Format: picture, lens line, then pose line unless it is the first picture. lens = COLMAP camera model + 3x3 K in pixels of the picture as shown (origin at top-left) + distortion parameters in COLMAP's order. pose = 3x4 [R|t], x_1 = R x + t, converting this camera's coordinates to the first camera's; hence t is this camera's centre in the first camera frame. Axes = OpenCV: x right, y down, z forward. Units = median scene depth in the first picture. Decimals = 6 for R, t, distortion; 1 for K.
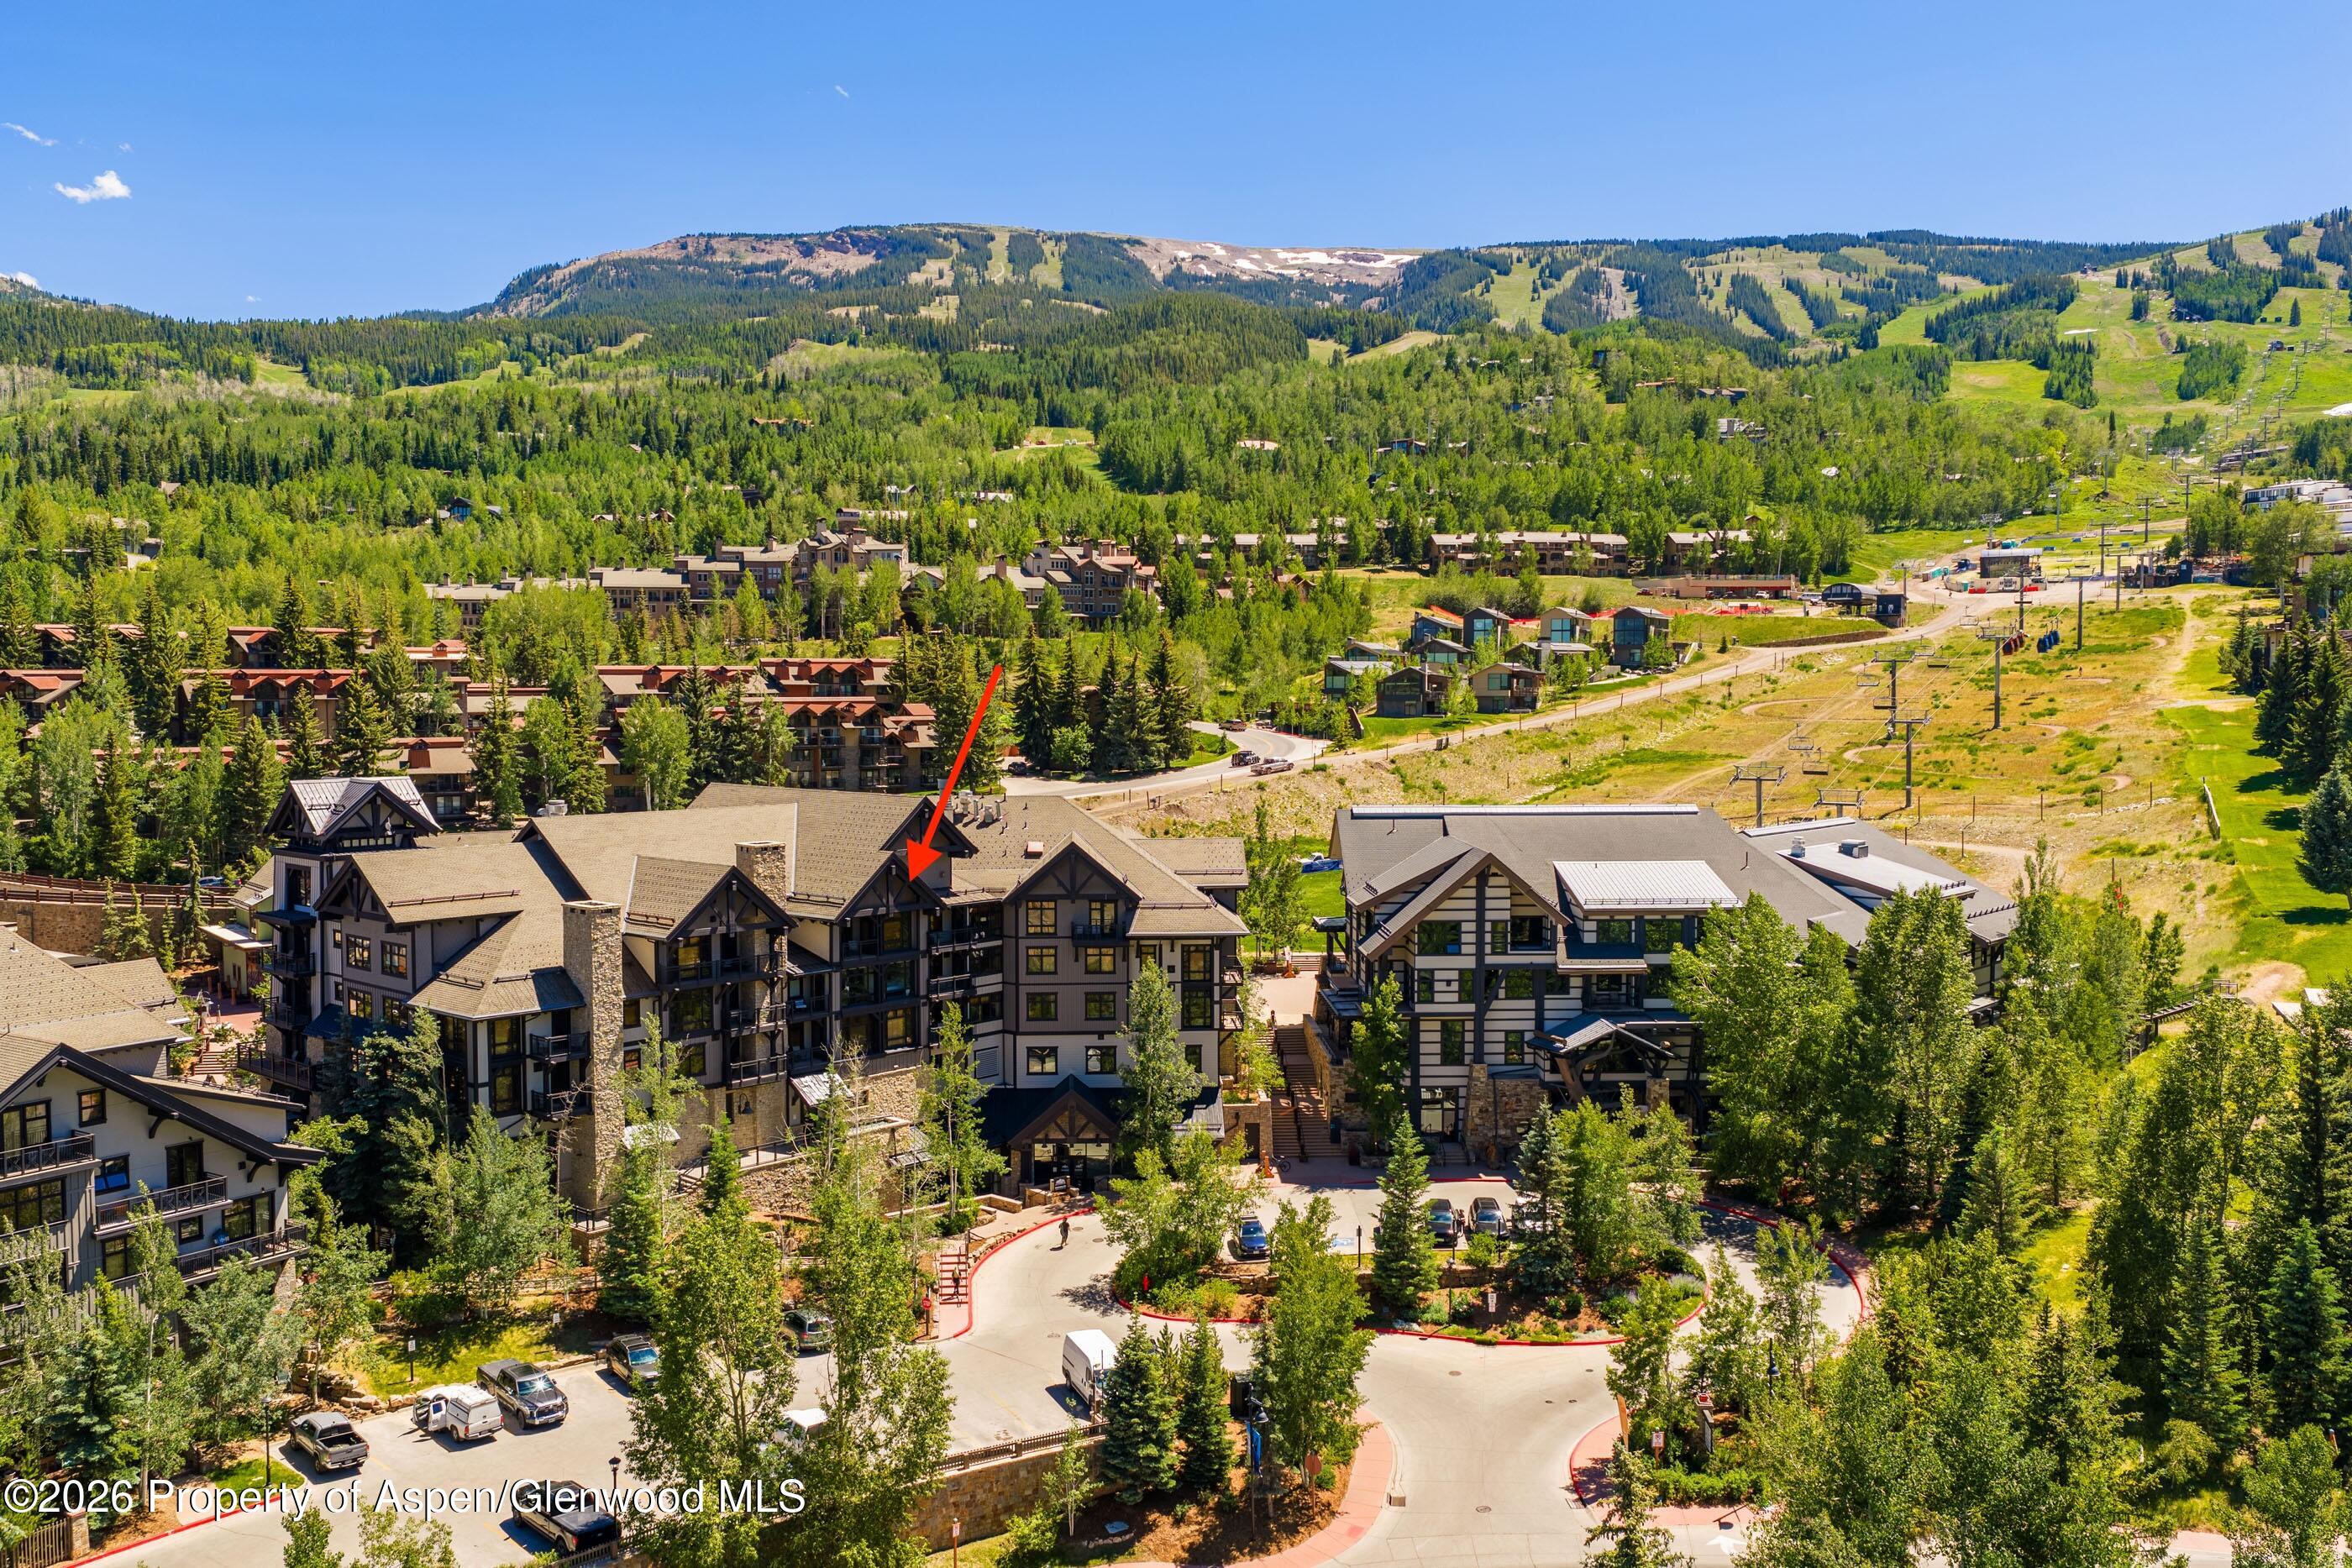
lens RADIAL K [[1942.9, 0, 1180.9], [0, 1942.9, 790.7], [0, 0, 1]] dist [0.025253, -0.042982]
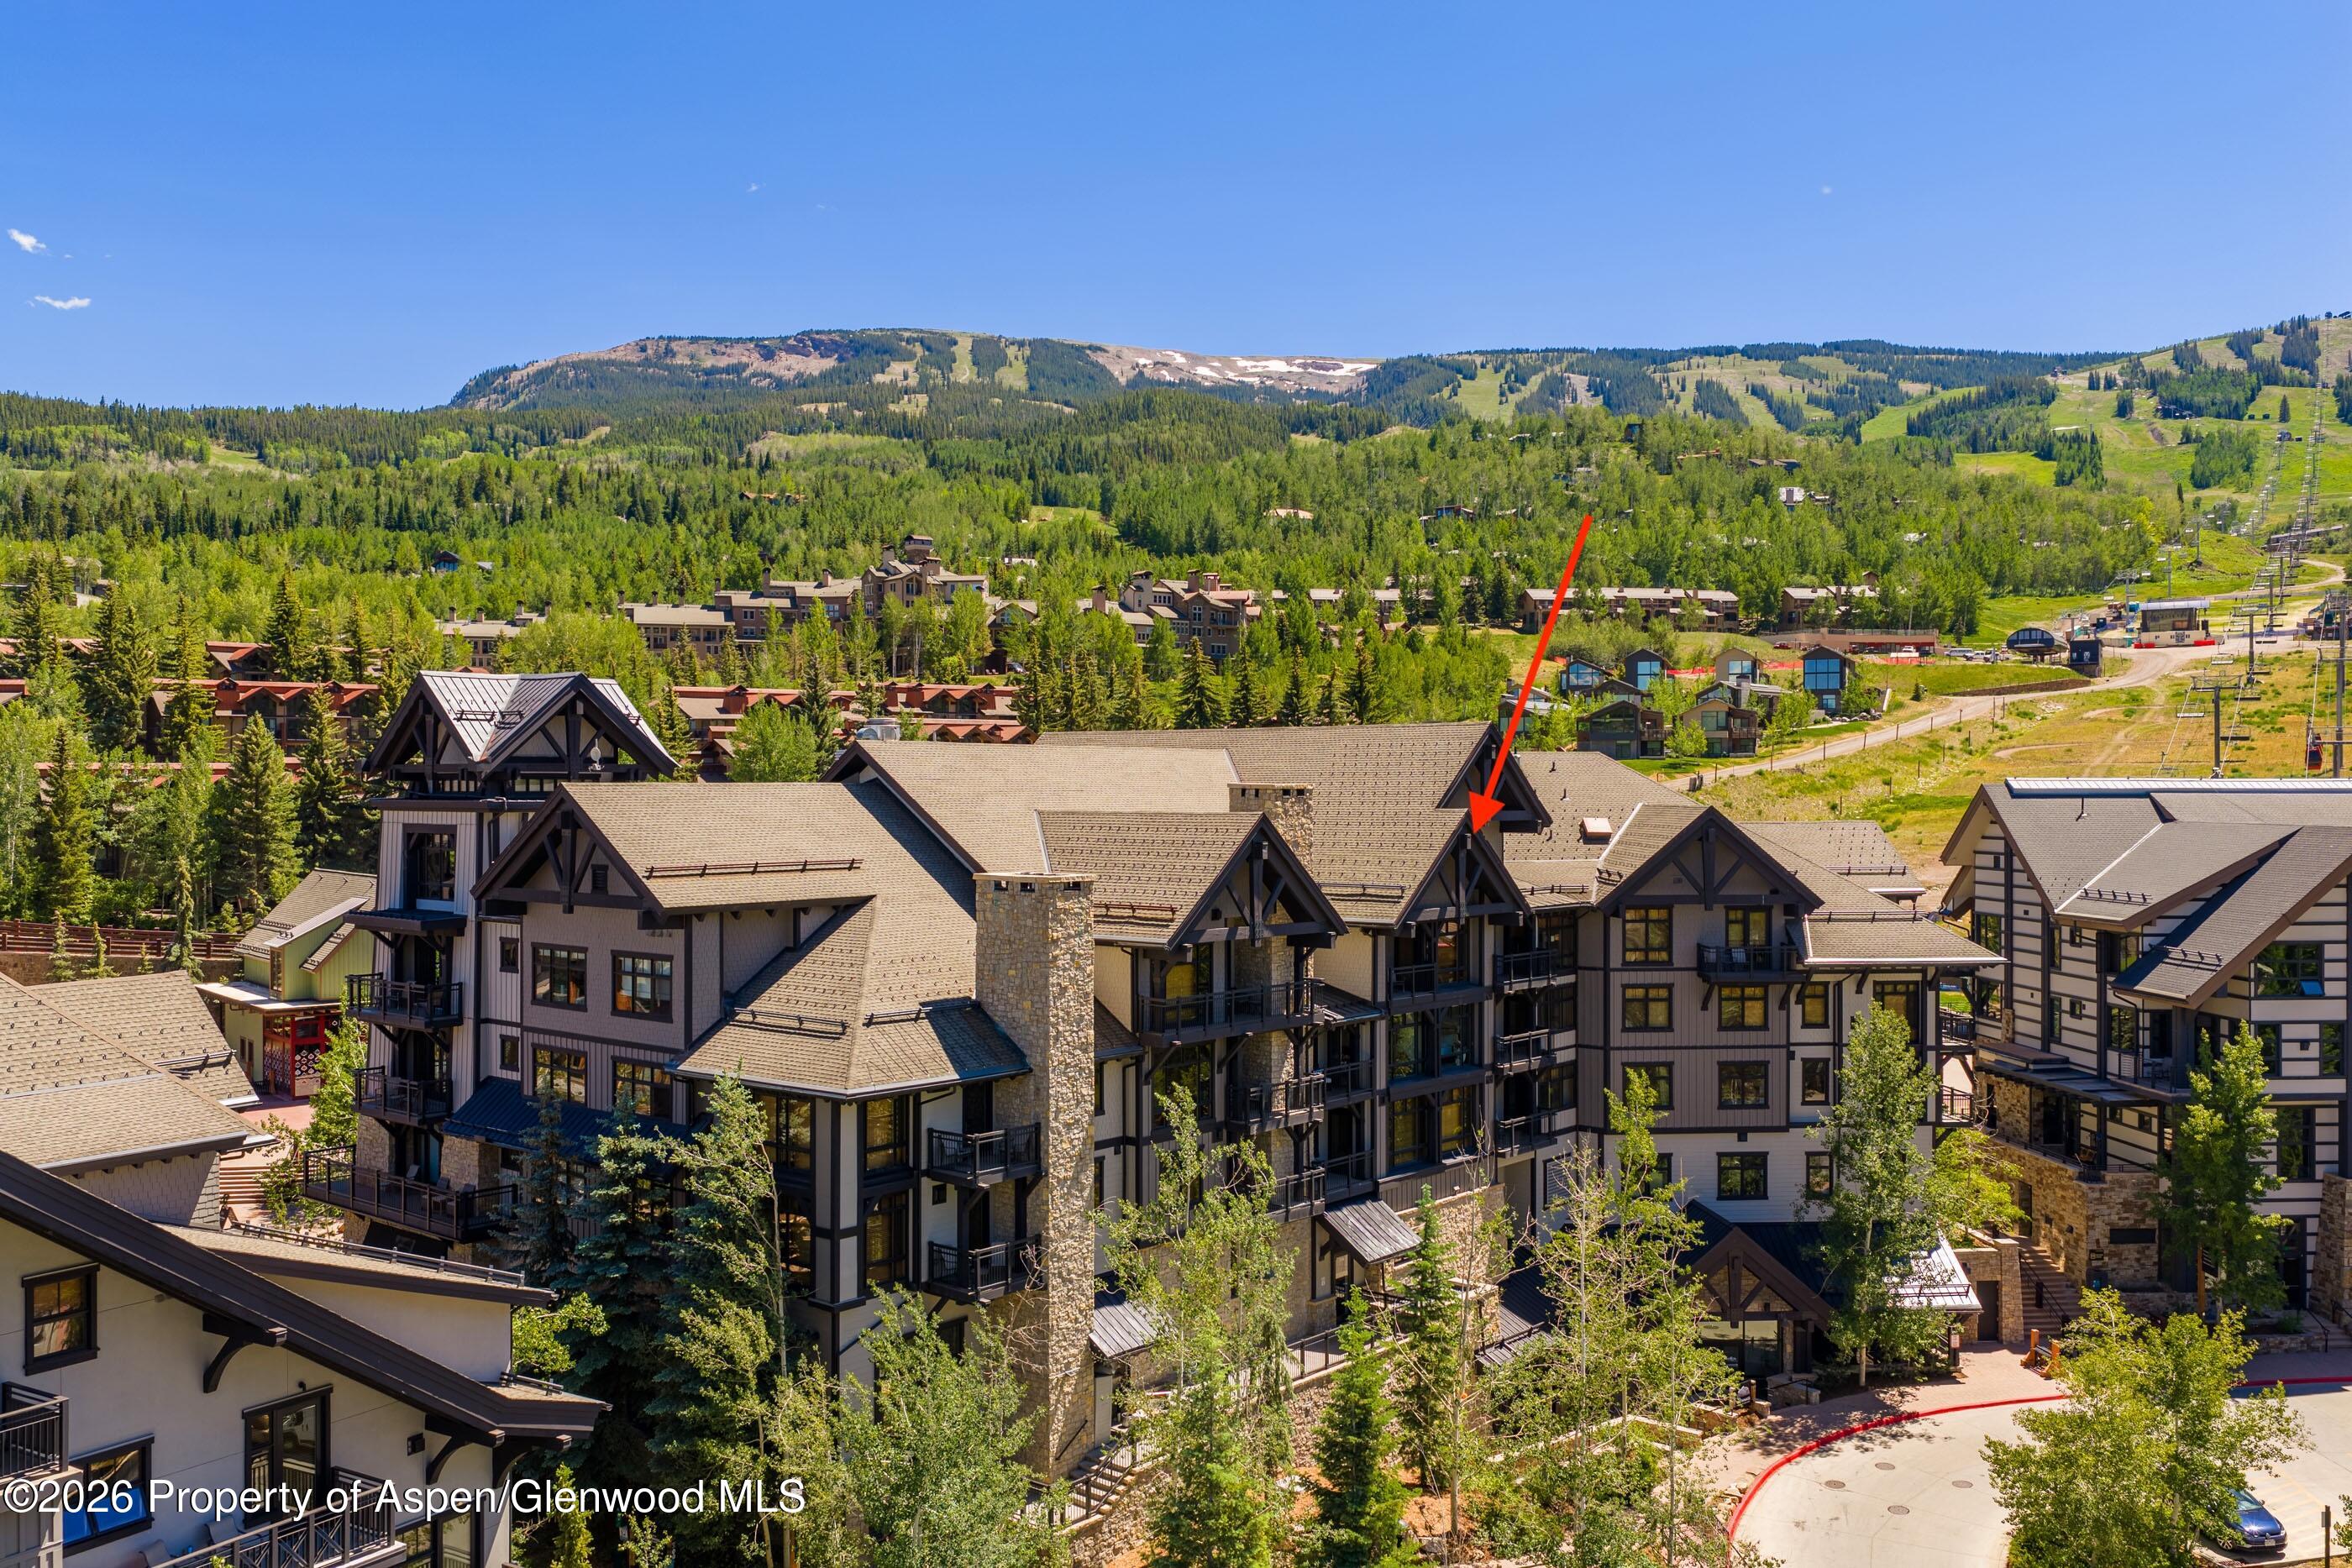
lens RADIAL K [[1942.9, 0, 1180.9], [0, 1942.9, 790.7], [0, 0, 1]] dist [0.025253, -0.042982]
pose [[0.999647, 0.000276, 0.026583, -0.094897], [0.001210, 0.998439, -0.055847, 0.022151], [-0.026556, 0.055859, 0.998085, 0.165248]]
